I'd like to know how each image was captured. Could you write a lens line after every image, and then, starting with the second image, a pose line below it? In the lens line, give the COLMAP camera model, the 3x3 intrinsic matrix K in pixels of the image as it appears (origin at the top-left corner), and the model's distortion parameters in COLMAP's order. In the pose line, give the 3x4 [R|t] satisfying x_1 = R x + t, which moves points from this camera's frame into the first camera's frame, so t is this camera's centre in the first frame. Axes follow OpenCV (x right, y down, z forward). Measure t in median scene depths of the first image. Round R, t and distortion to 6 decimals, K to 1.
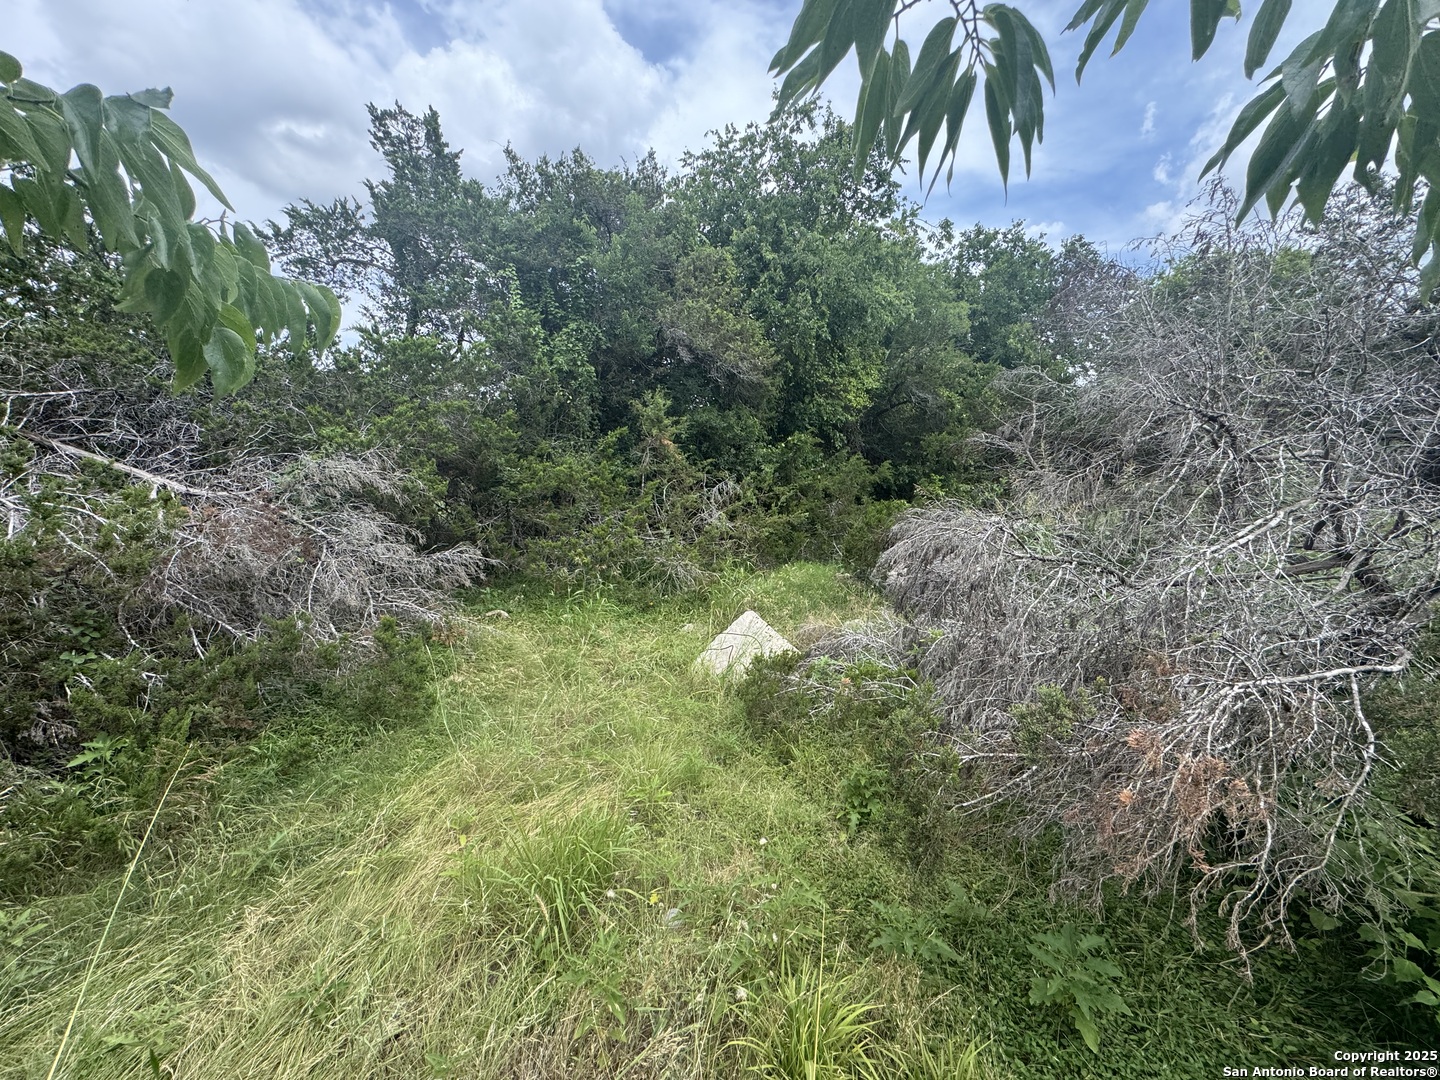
lens RADIAL K [[578.2, 0, 720.0], [0, 578.2, 540.9], [0, 0, 1]] dist [-0.003886, 0.000530]
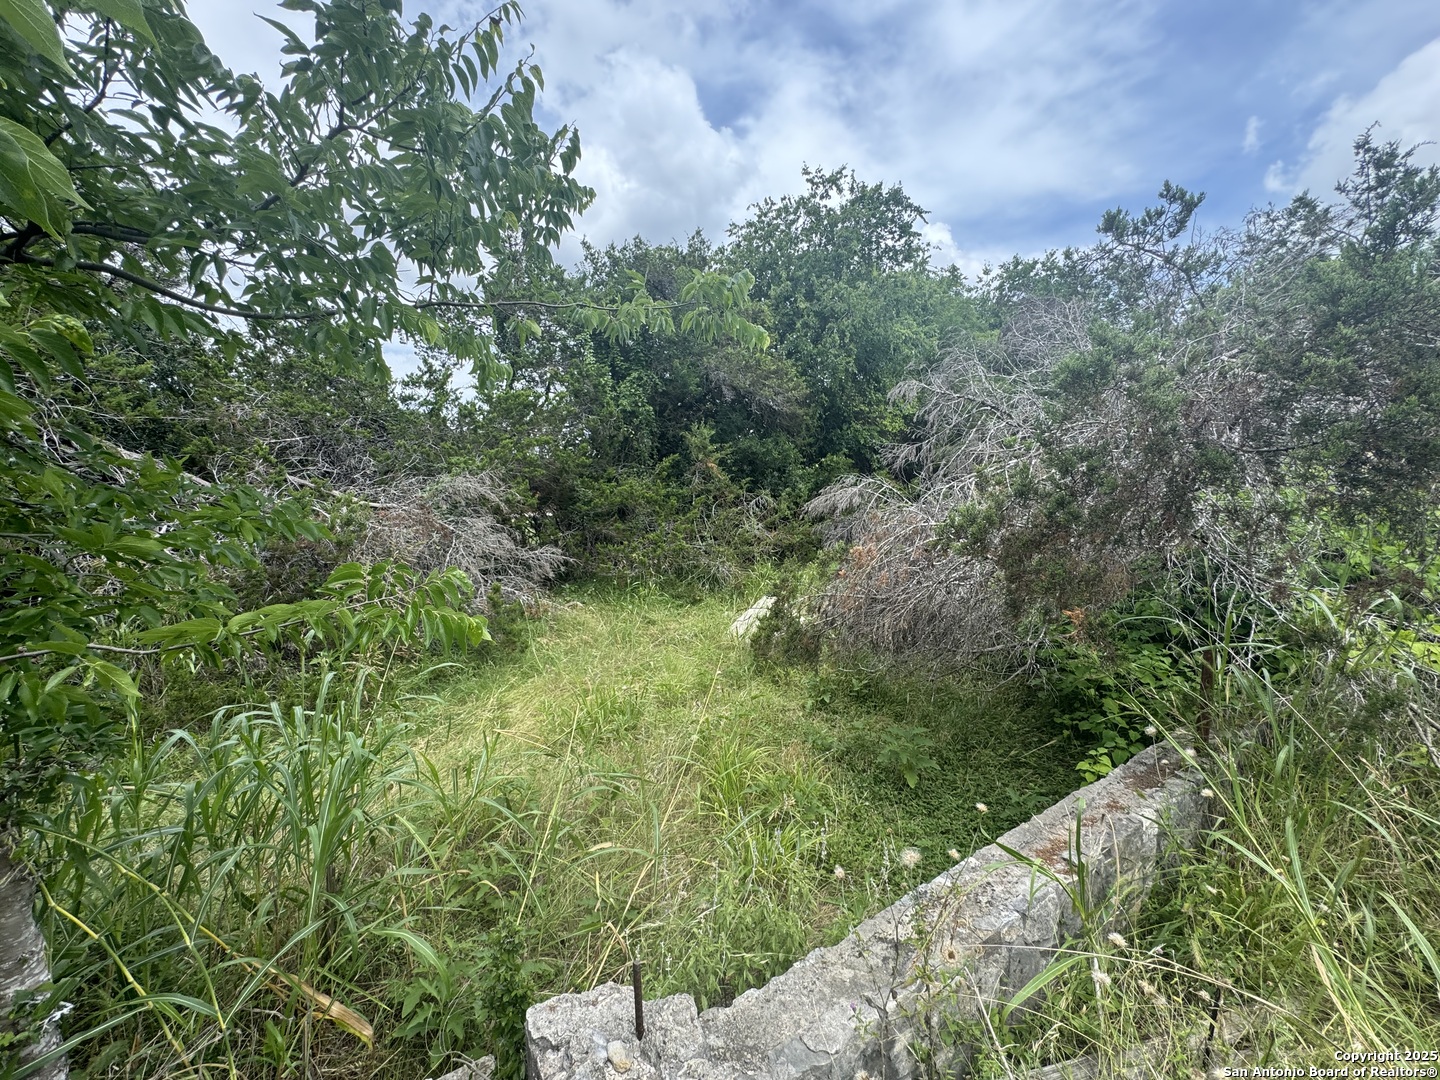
lens RADIAL K [[578.2, 0, 720.9], [0, 578.2, 539.8], [0, 0, 1]] dist [-0.003886, 0.000530]
pose [[0.991113, -0.025787, -0.130496, 0.068577], [0.016823, 0.997452, -0.069332, 0.057407], [0.131951, 0.066521, 0.989022, -0.146264]]
